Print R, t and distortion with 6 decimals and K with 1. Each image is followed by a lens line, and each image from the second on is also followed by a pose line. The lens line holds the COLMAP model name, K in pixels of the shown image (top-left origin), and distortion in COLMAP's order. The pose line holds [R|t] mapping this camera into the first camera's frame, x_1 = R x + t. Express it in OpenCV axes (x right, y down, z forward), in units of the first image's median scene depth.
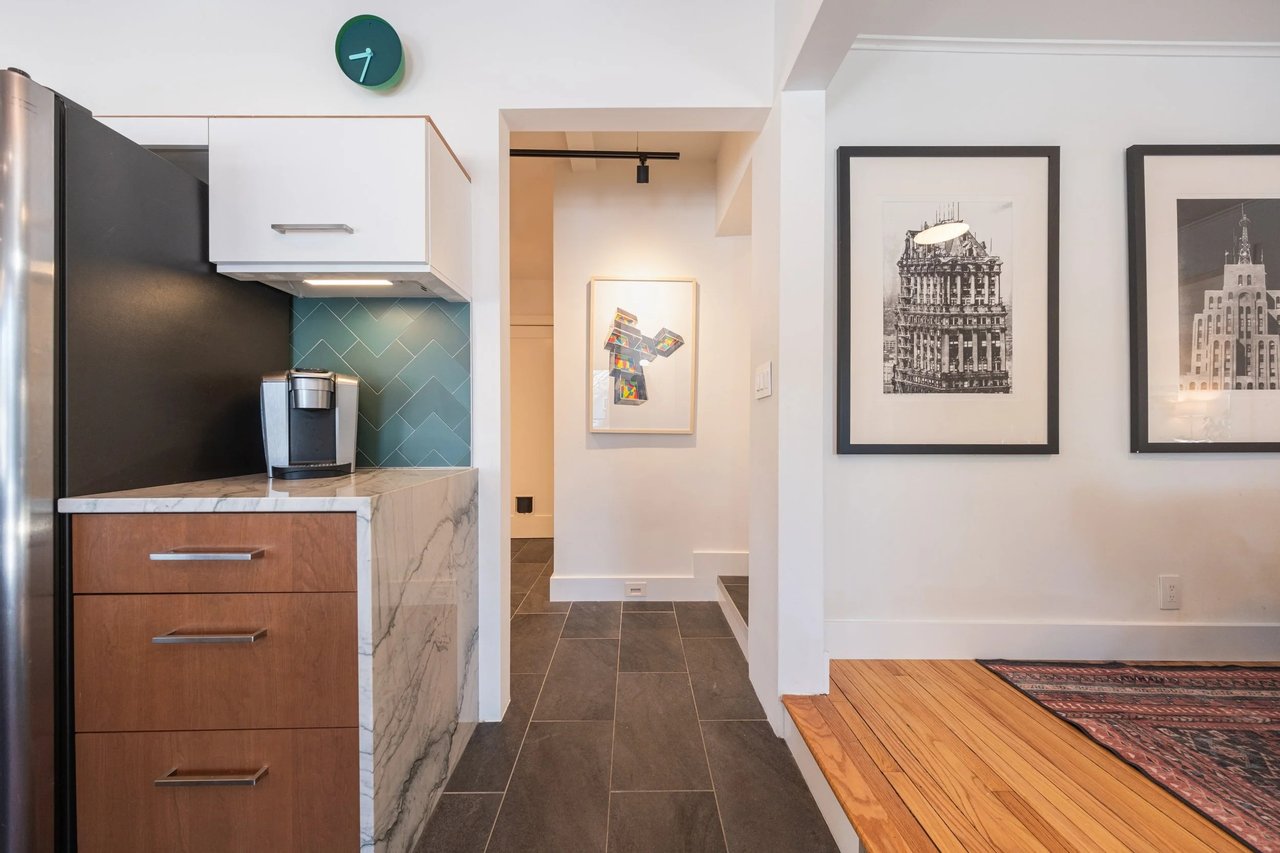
lens RADIAL K [[446.6, 0, 639.9], [0, 446.6, 424.0], [0, 0, 1]] dist [-0.002600, -0.000182]
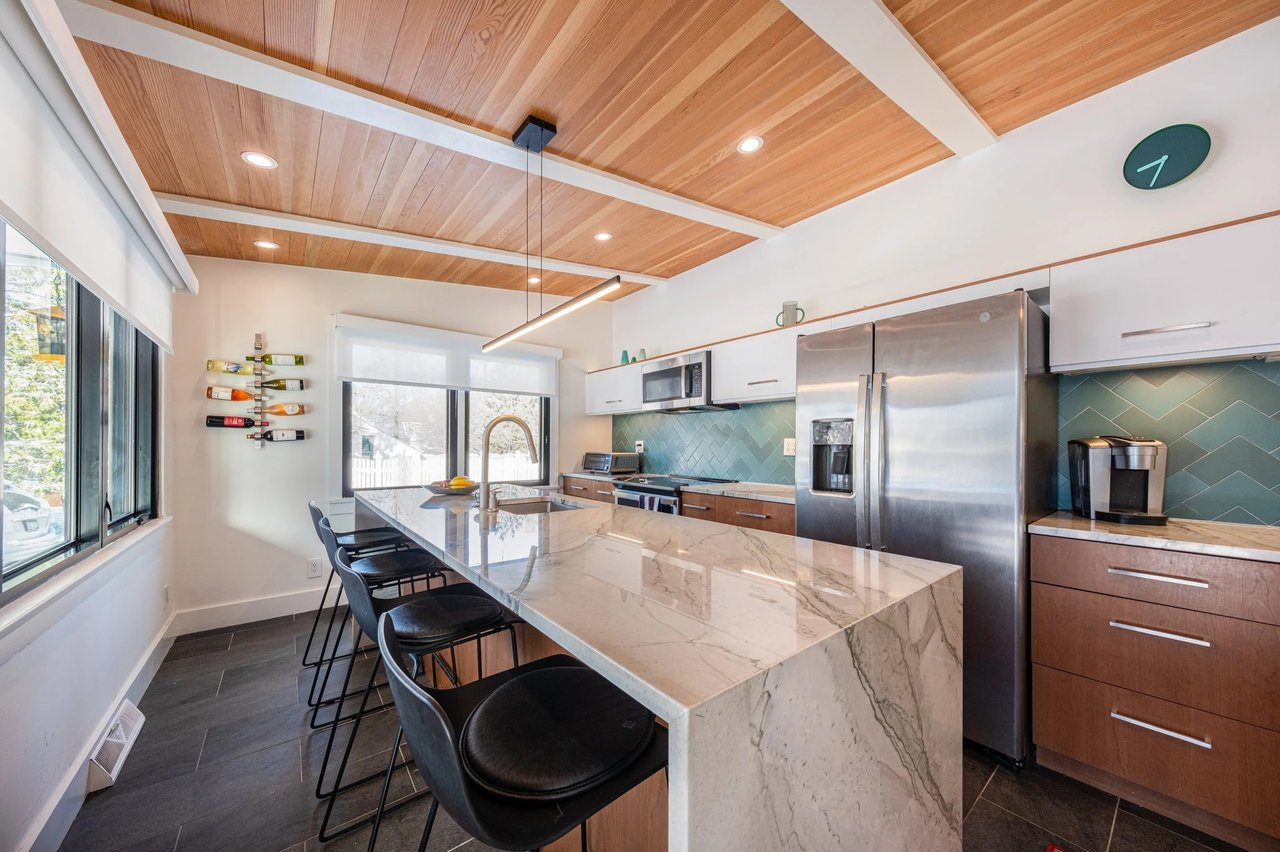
lens RADIAL K [[446.6, 0, 640.3], [0, 446.6, 444.6], [0, 0, 1]] dist [-0.002600, -0.000182]
pose [[0.615121, 0.006423, -0.788407, -0.825616], [-0.004308, 0.999979, 0.004786, -0.141738], [0.788421, 0.000453, 0.615135, -1.216917]]
